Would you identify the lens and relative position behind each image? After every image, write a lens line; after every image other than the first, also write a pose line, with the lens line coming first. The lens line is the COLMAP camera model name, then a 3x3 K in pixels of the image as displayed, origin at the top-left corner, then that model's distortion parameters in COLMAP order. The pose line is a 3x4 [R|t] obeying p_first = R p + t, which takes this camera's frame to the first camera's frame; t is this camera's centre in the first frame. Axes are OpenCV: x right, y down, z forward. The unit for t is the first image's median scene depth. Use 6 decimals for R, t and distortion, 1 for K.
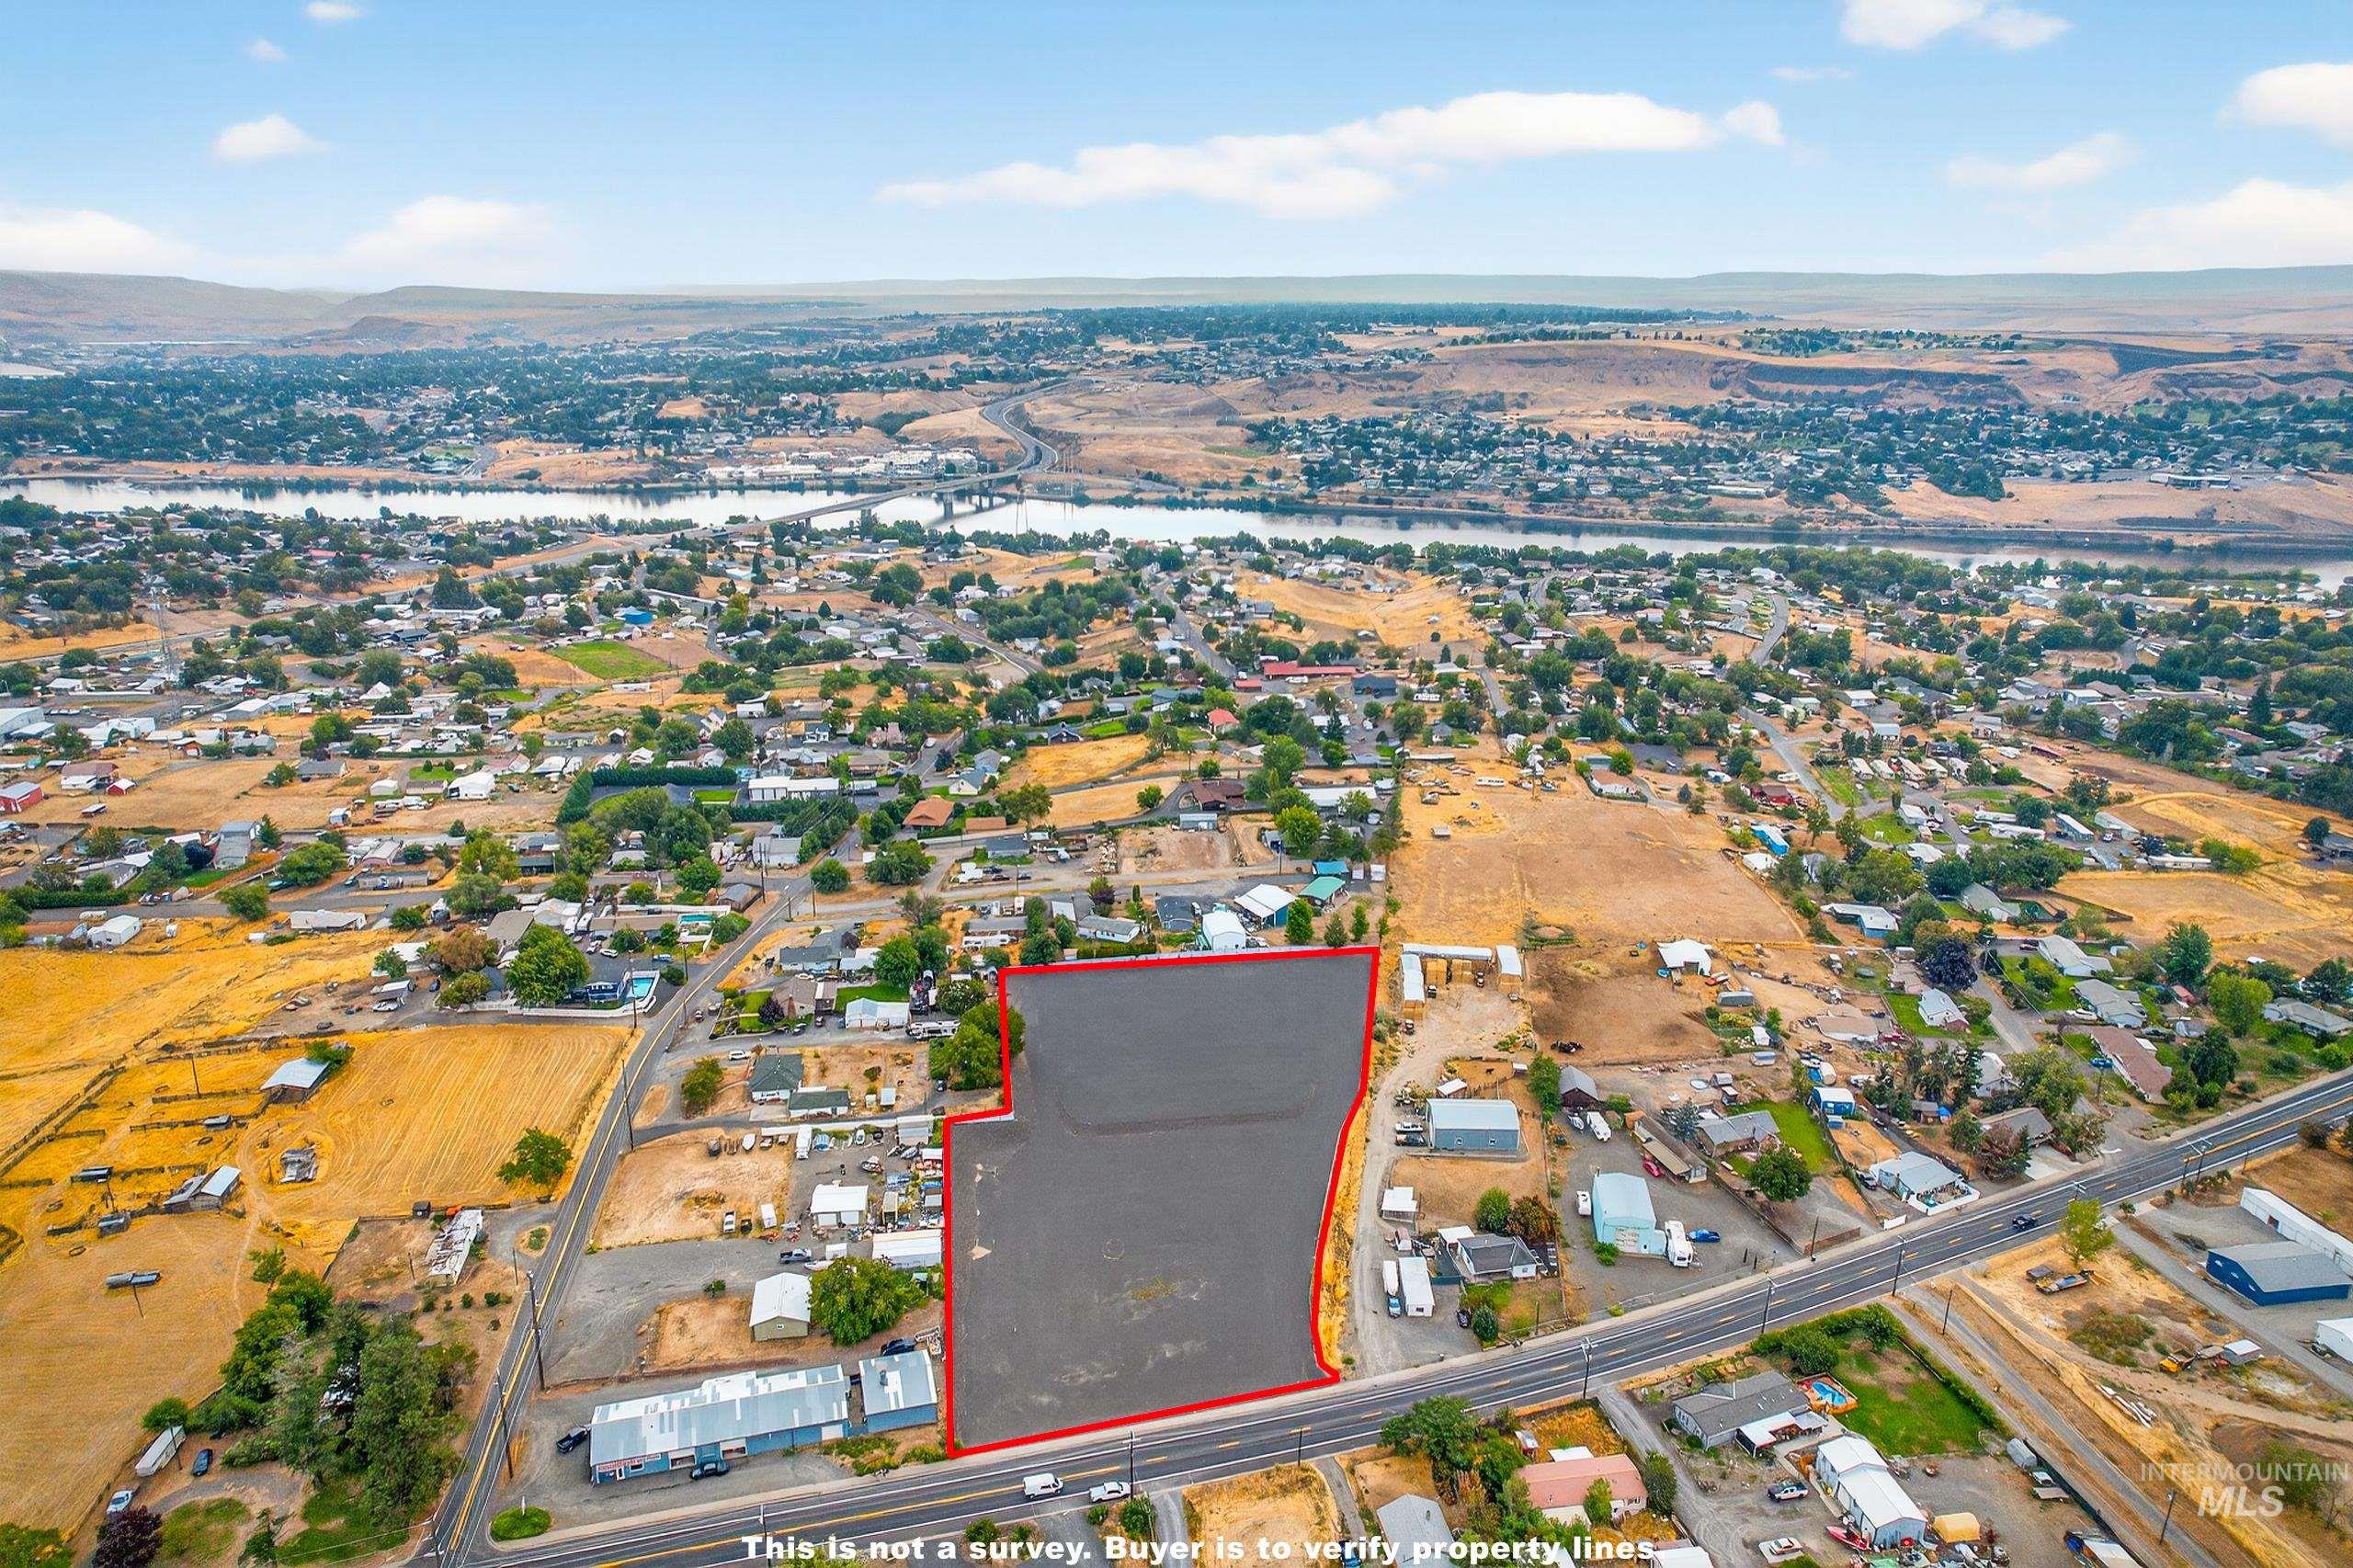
lens RADIAL K [[1505.3, 0, 1195.2], [0, 1505.3, 776.5], [0, 0, 1]] dist [-0.077094, 0.069745]
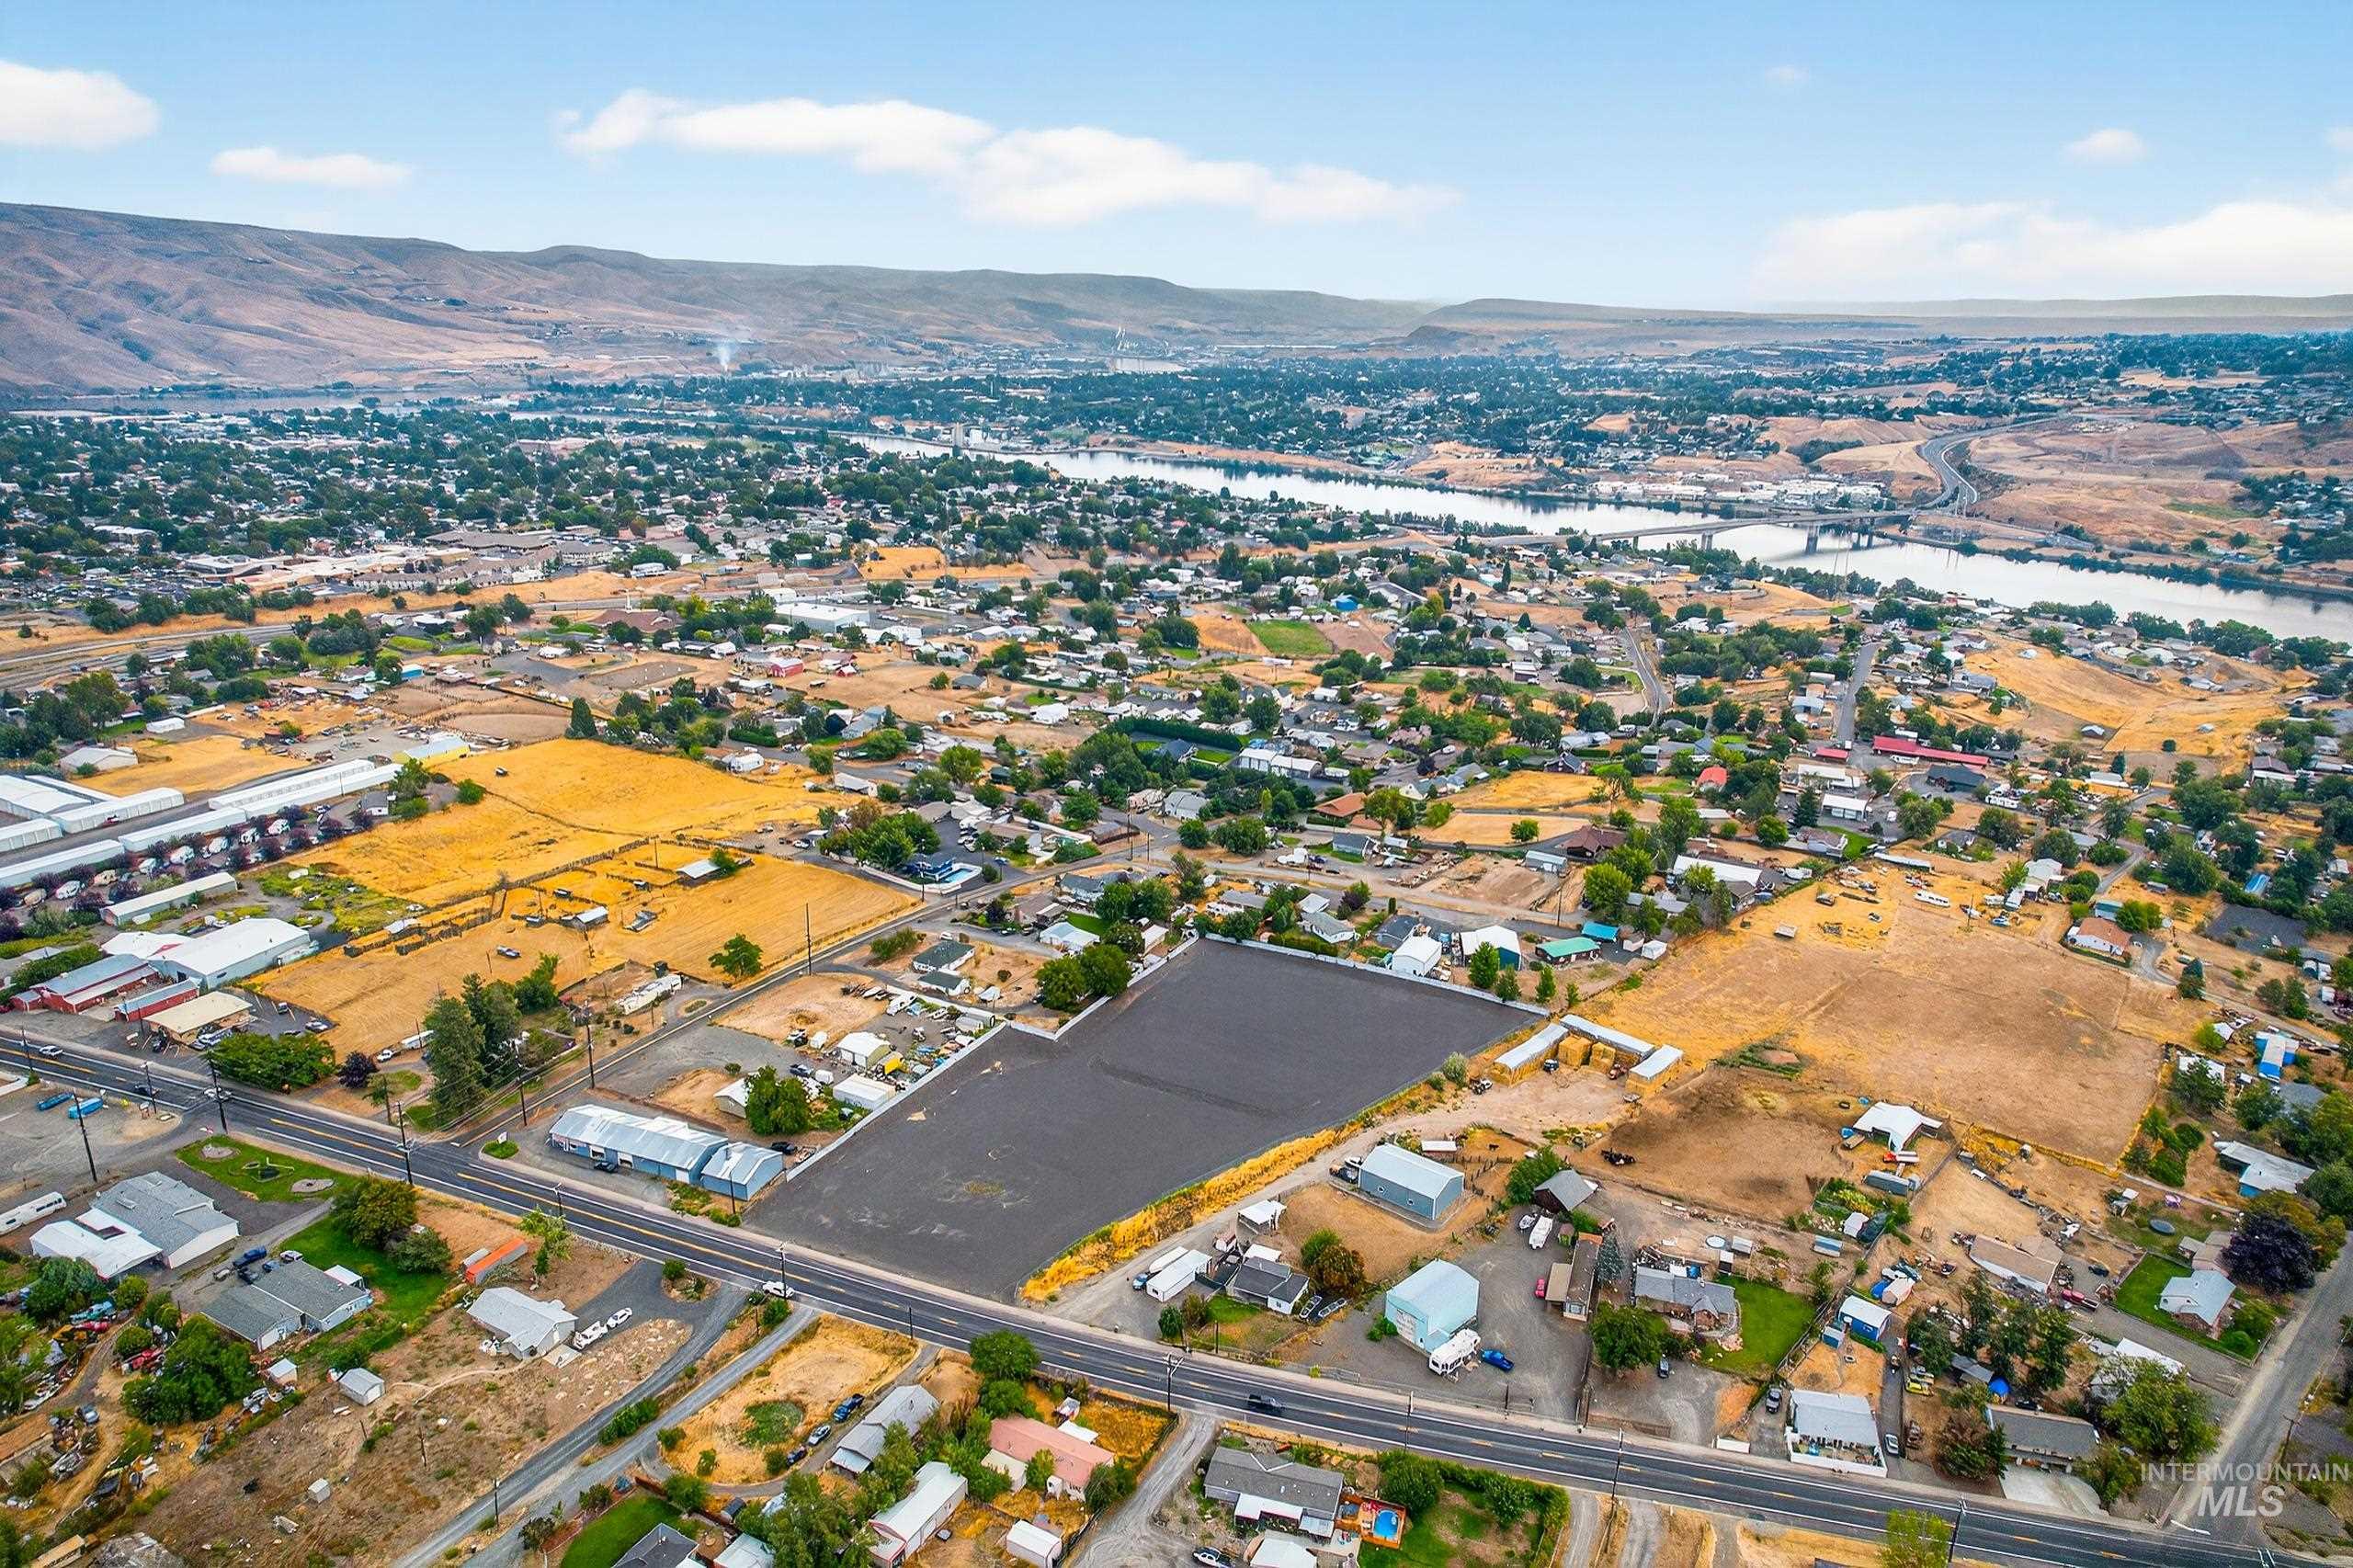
lens RADIAL K [[1505.3, 0, 1192.0], [0, 1505.3, 778.7], [0, 0, 1]] dist [-0.077094, 0.069745]
pose [[0.786818, 0.183717, -0.589208, 0.279813], [-0.188657, 0.980568, 0.053815, -0.023552], [0.587645, 0.068816, 0.806187, 0.052208]]
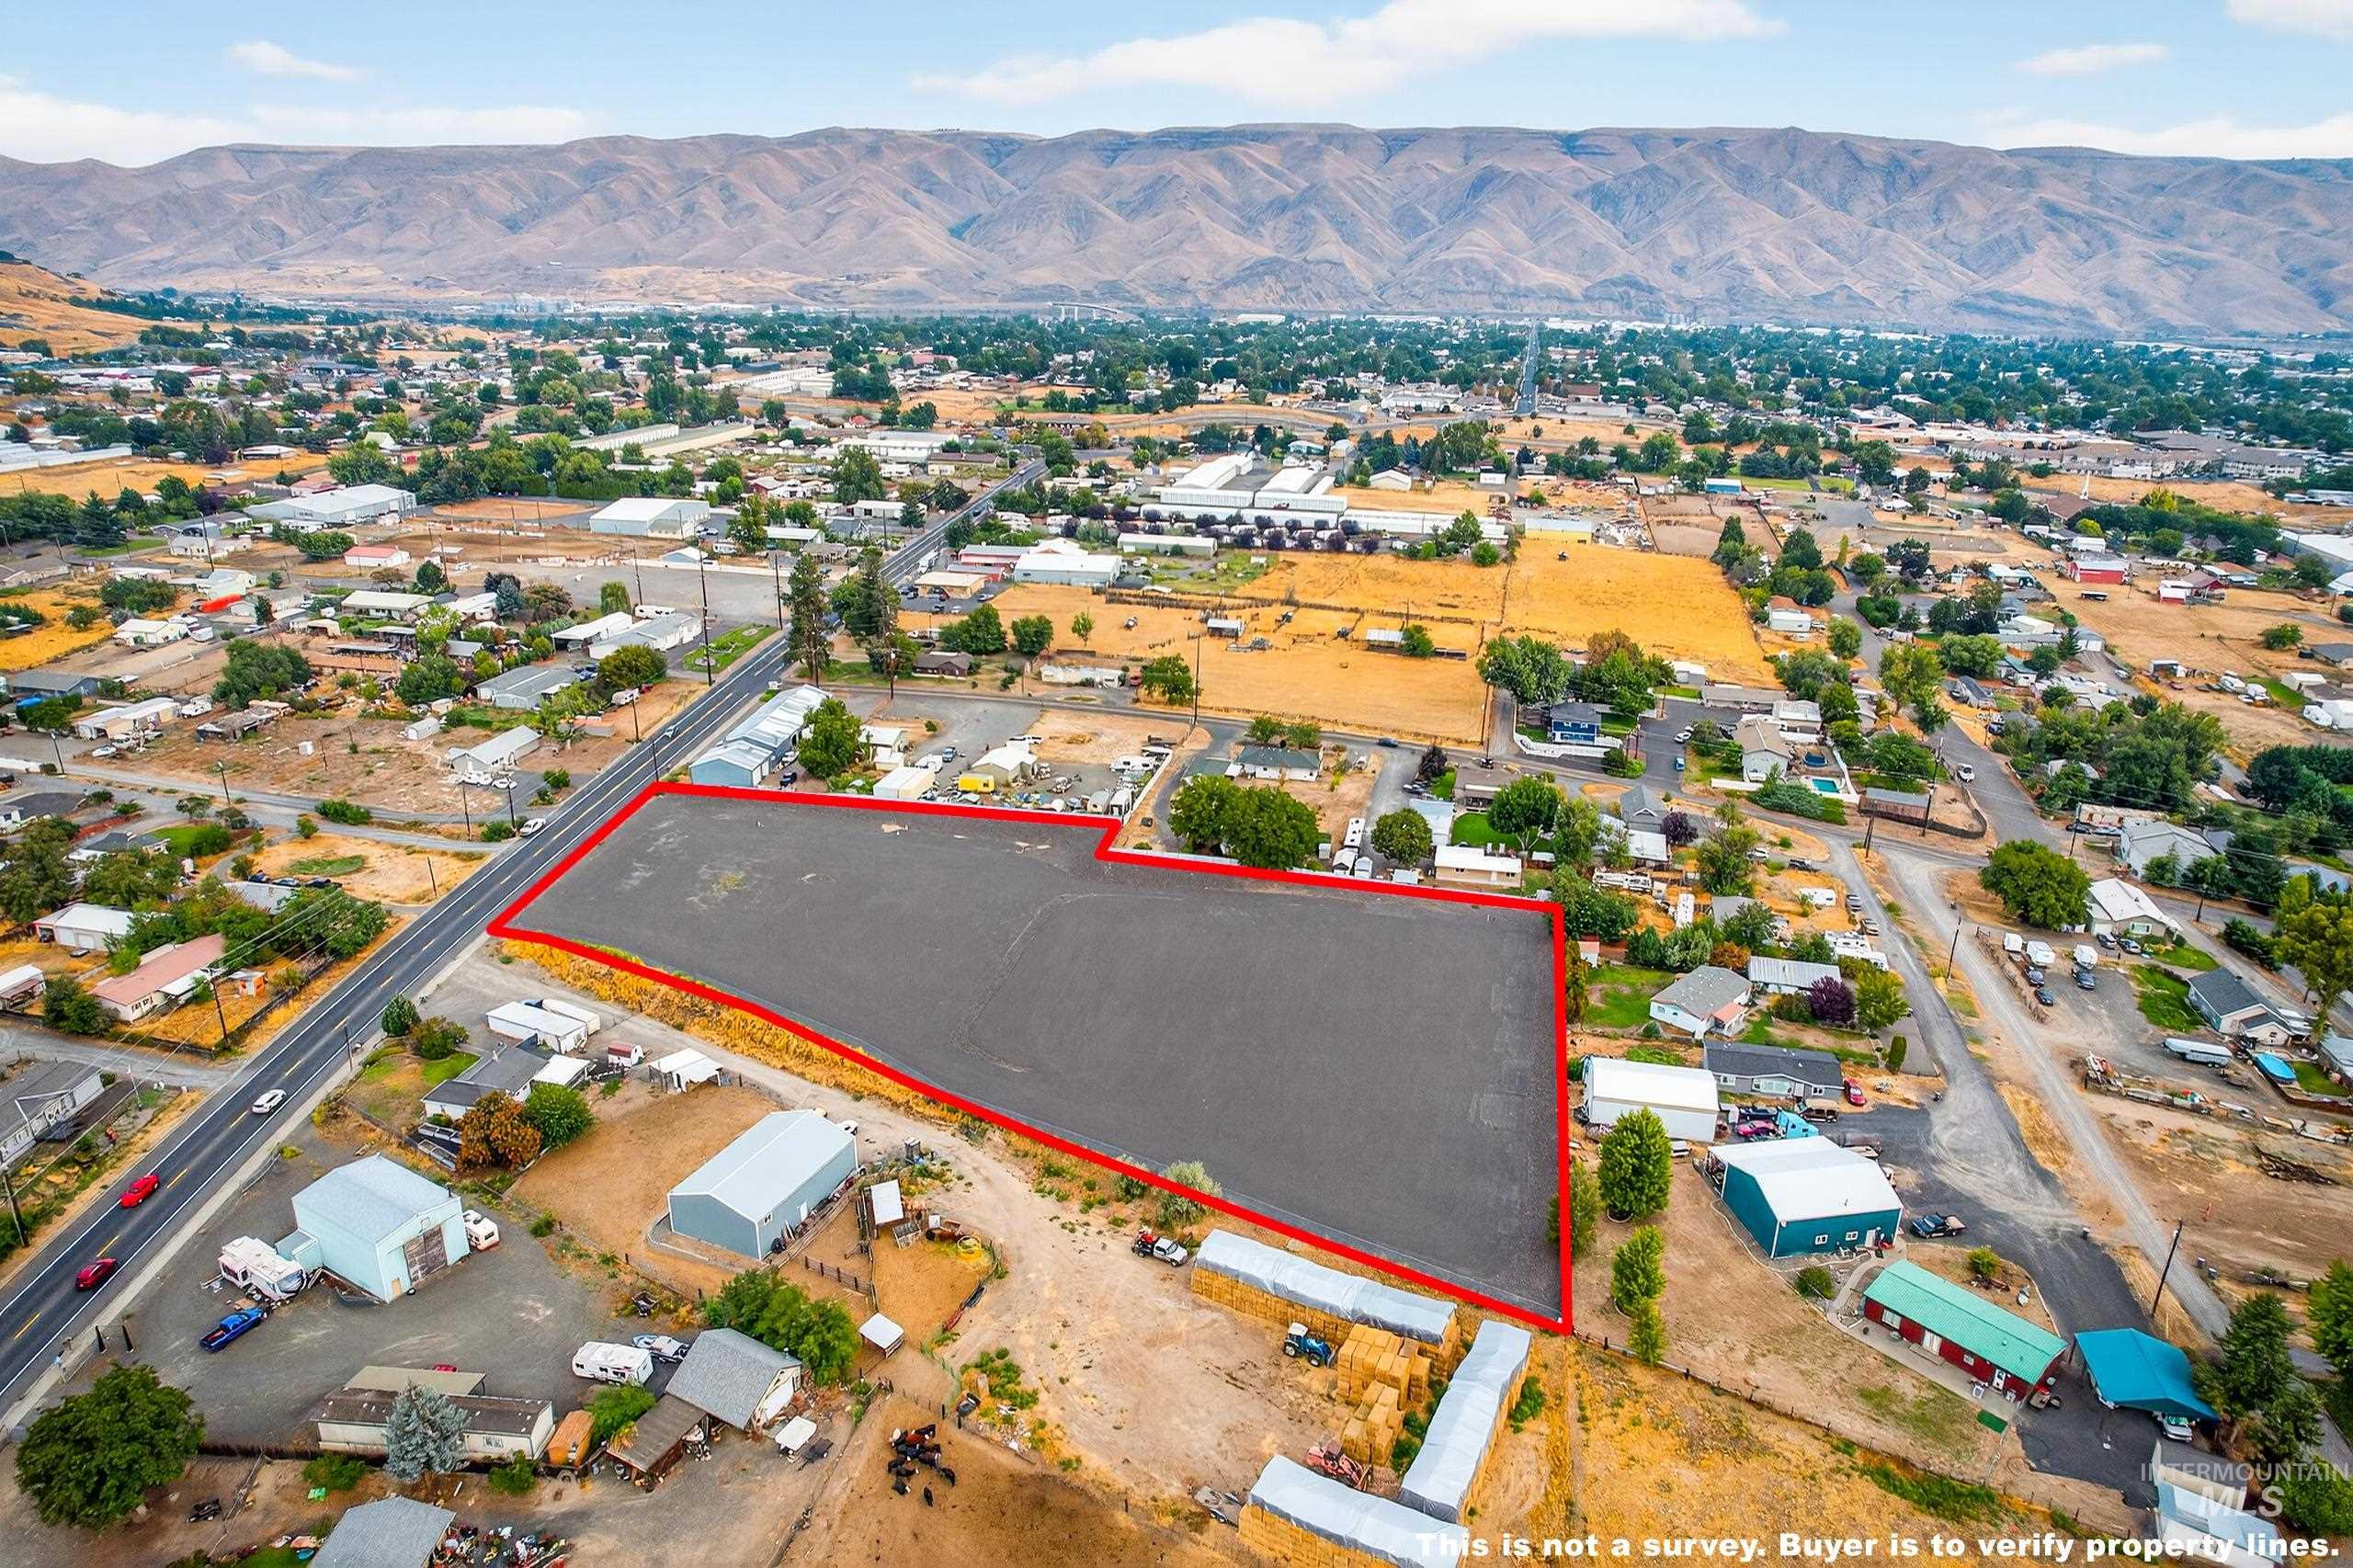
lens RADIAL K [[1505.3, 0, 1189.1], [0, 1505.3, 779.0], [0, 0, 1]] dist [-0.077094, 0.069745]
pose [[-0.381909, 0.292896, -0.876560, 0.256323], [-0.297562, 0.858980, 0.416666, -0.072432], [0.874987, 0.419959, -0.240897, 0.560164]]
